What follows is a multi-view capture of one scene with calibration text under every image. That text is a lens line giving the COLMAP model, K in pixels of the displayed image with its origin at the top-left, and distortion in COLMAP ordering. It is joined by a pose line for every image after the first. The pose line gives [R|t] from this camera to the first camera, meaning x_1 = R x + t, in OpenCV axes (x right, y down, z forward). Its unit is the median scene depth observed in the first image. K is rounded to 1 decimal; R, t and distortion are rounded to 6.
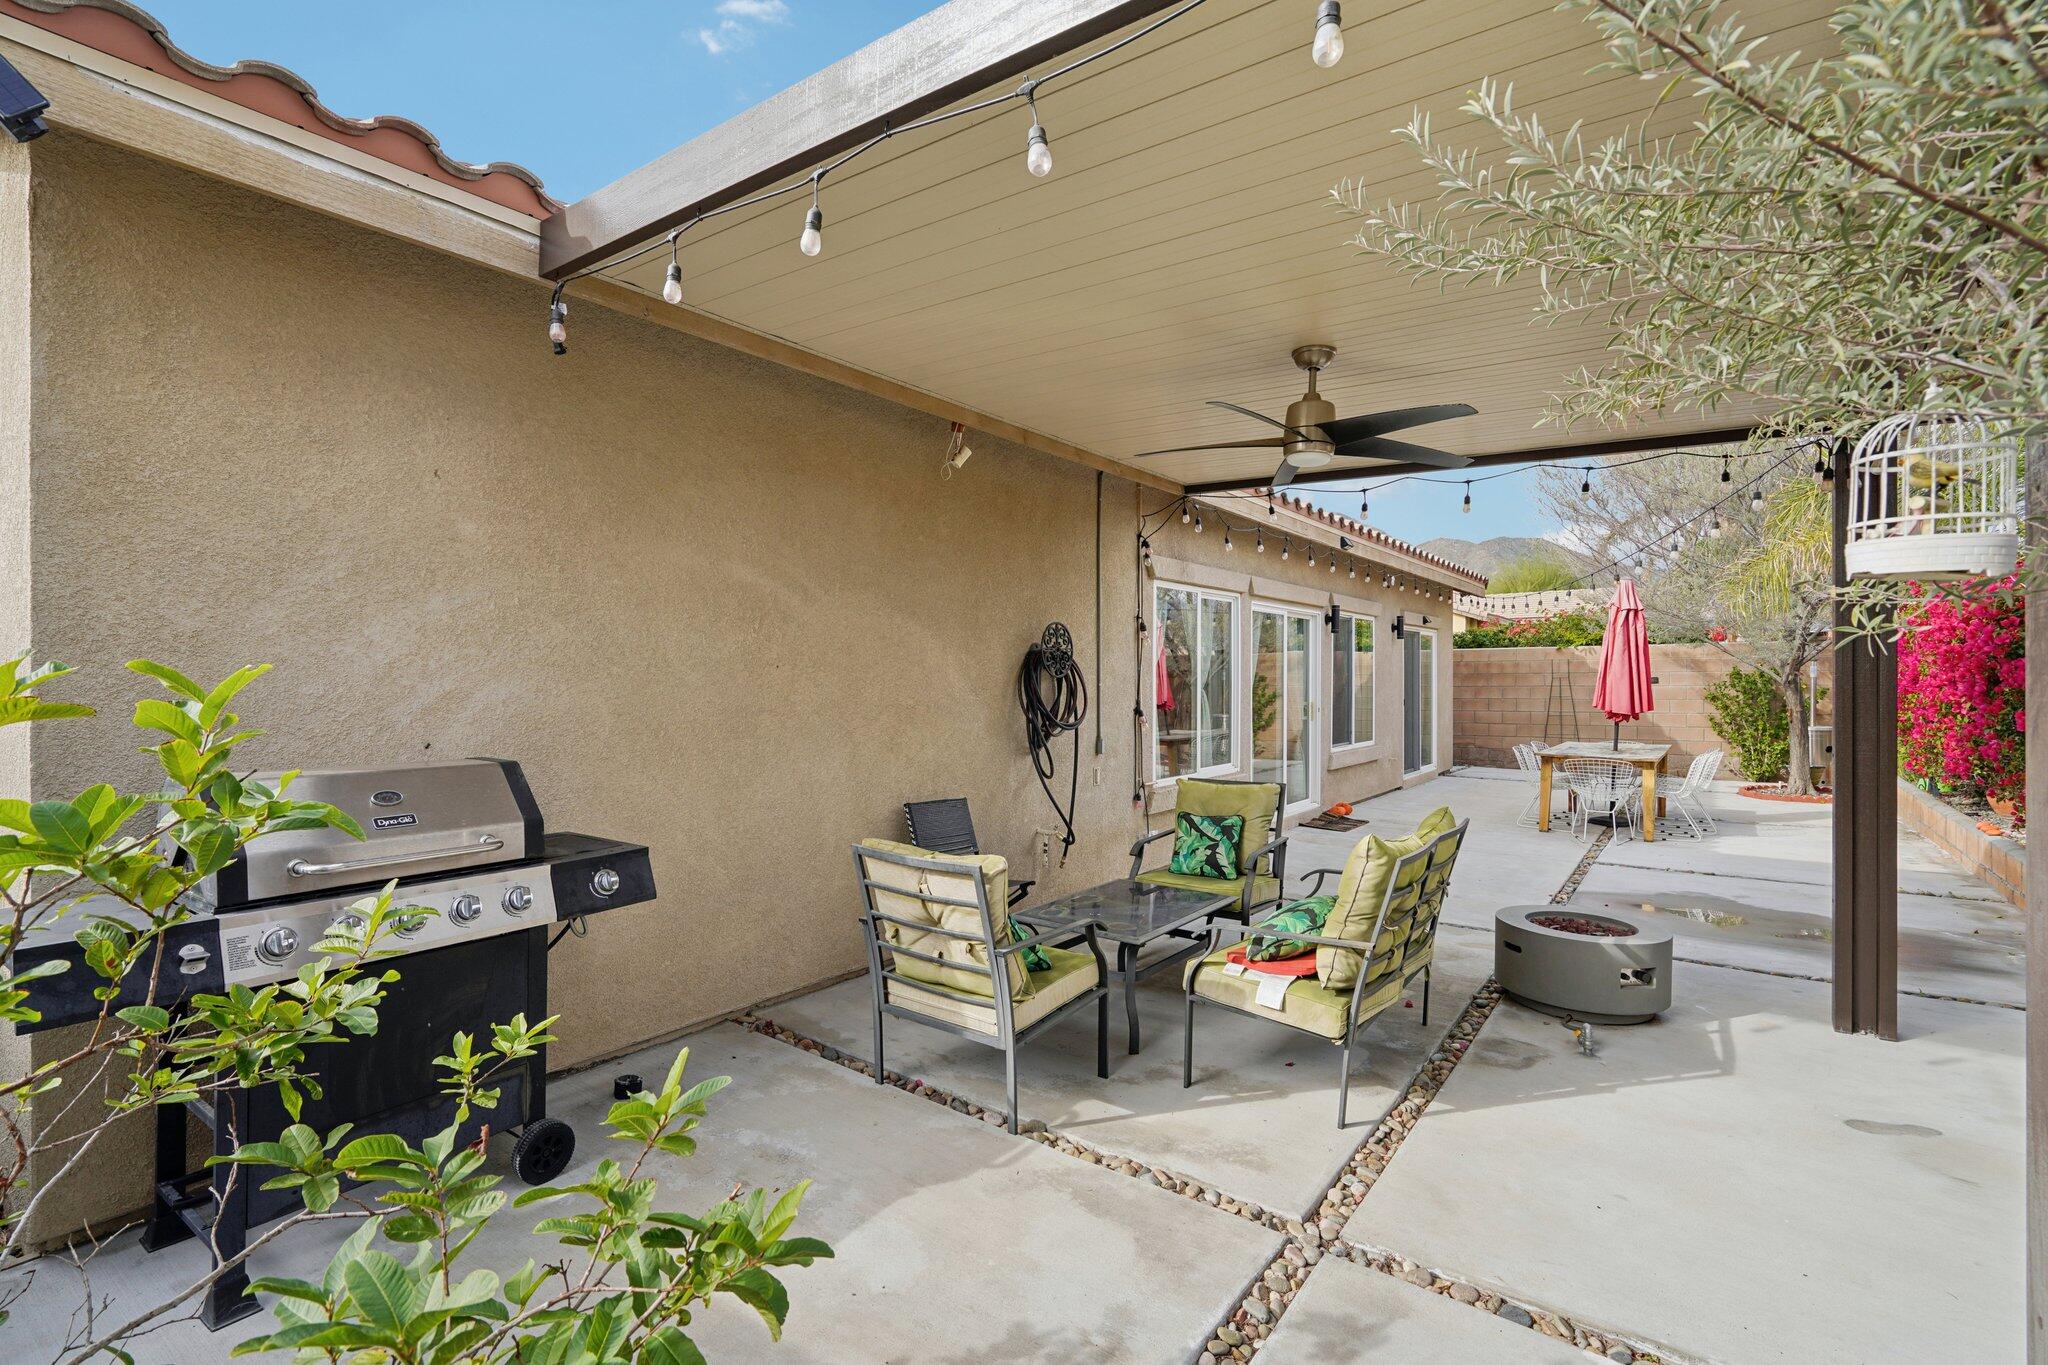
lens RADIAL K [[942.5, 0, 1026.4], [0, 942.5, 679.2], [0, 0, 1]] dist [-0.005600, 0.000468]
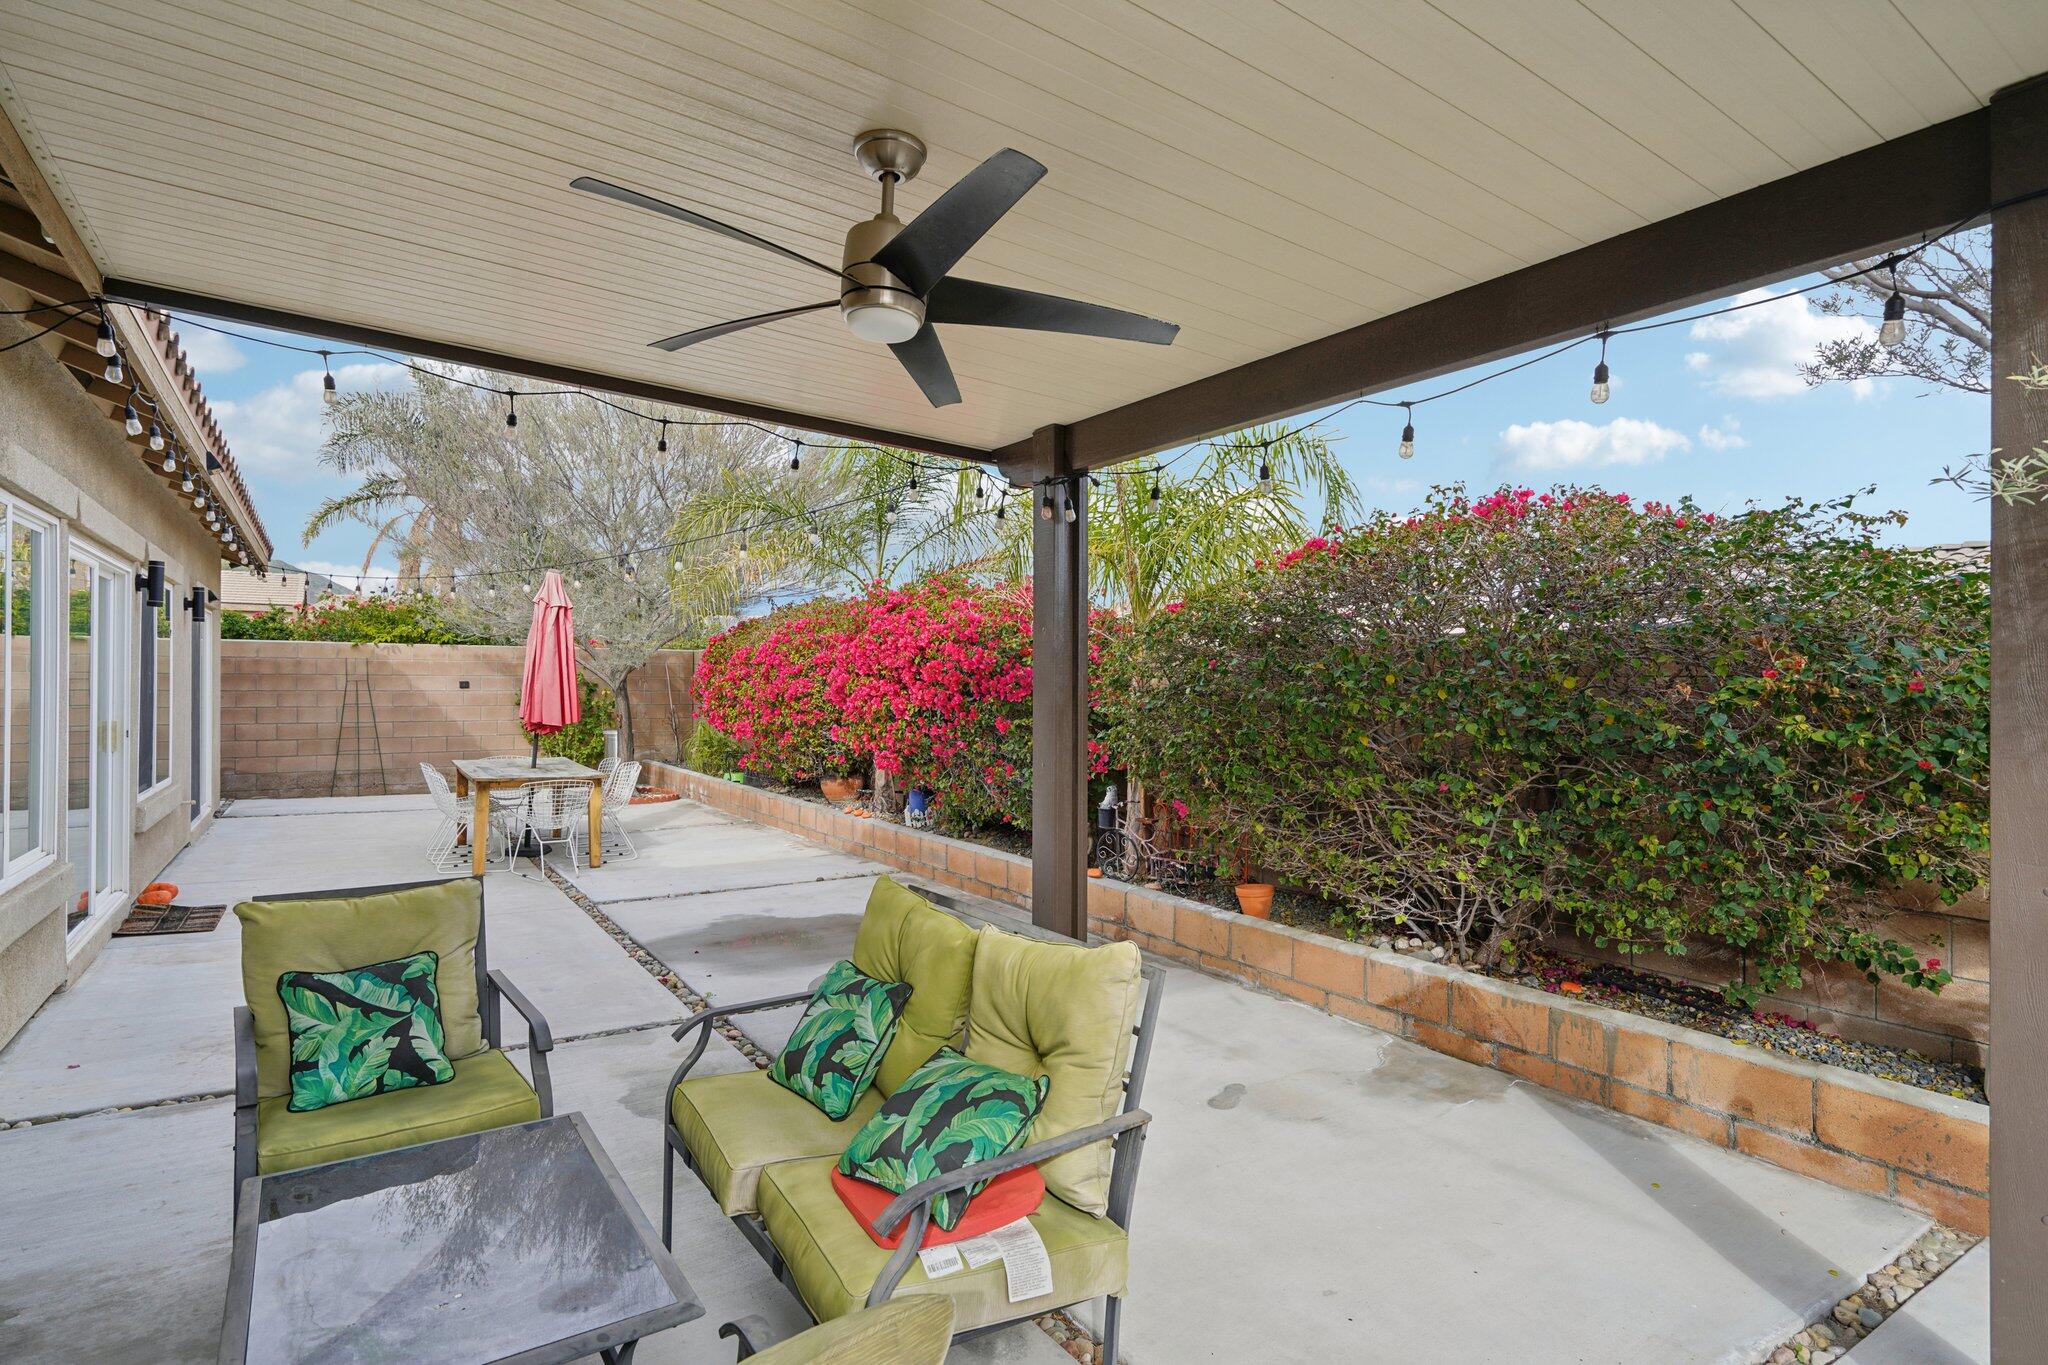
lens RADIAL K [[1010.7, 0, 1012.0], [0, 1010.7, 690.4], [0, 0, 1]] dist [0.006430, 0.000237]
pose [[0.346427, 0.002760, 0.938073, -0.066939], [-0.012348, 0.999922, 0.001618, -0.001892], [-0.937996, -0.012144, 0.346434, 0.177600]]
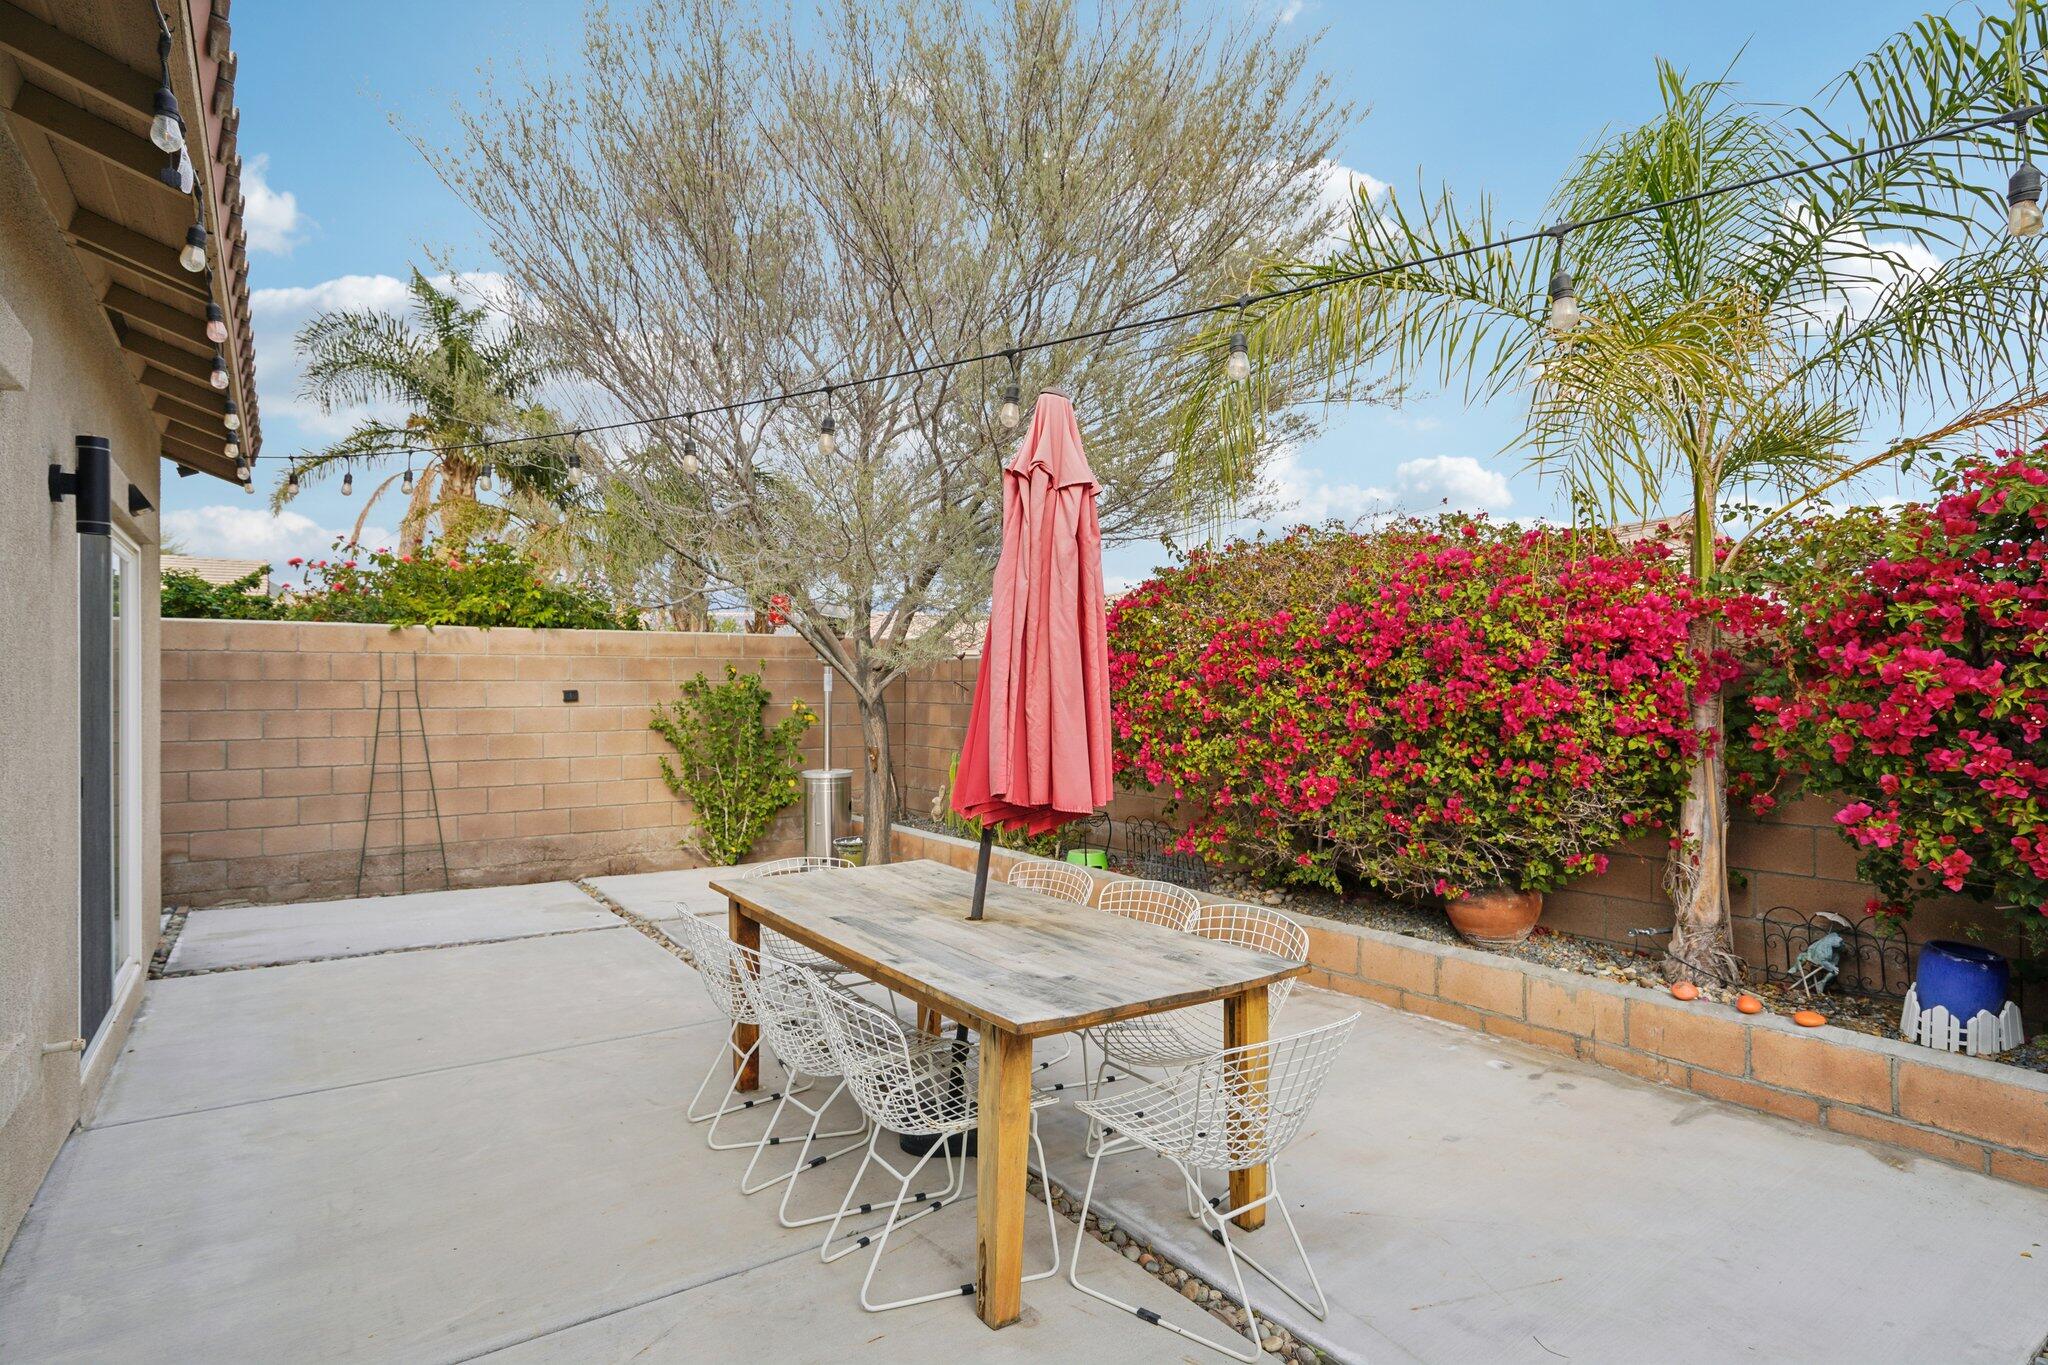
lens RADIAL K [[1055.9, 0, 1018.2], [0, 1055.9, 690.1], [0, 0, 1]] dist [-0.008575, 0.001156]
pose [[0.329160, 0.003377, 0.944268, 0.189791], [-0.004196, 0.999989, -0.002113, -0.002395], [-0.944265, -0.003267, 0.329171, 0.587672]]
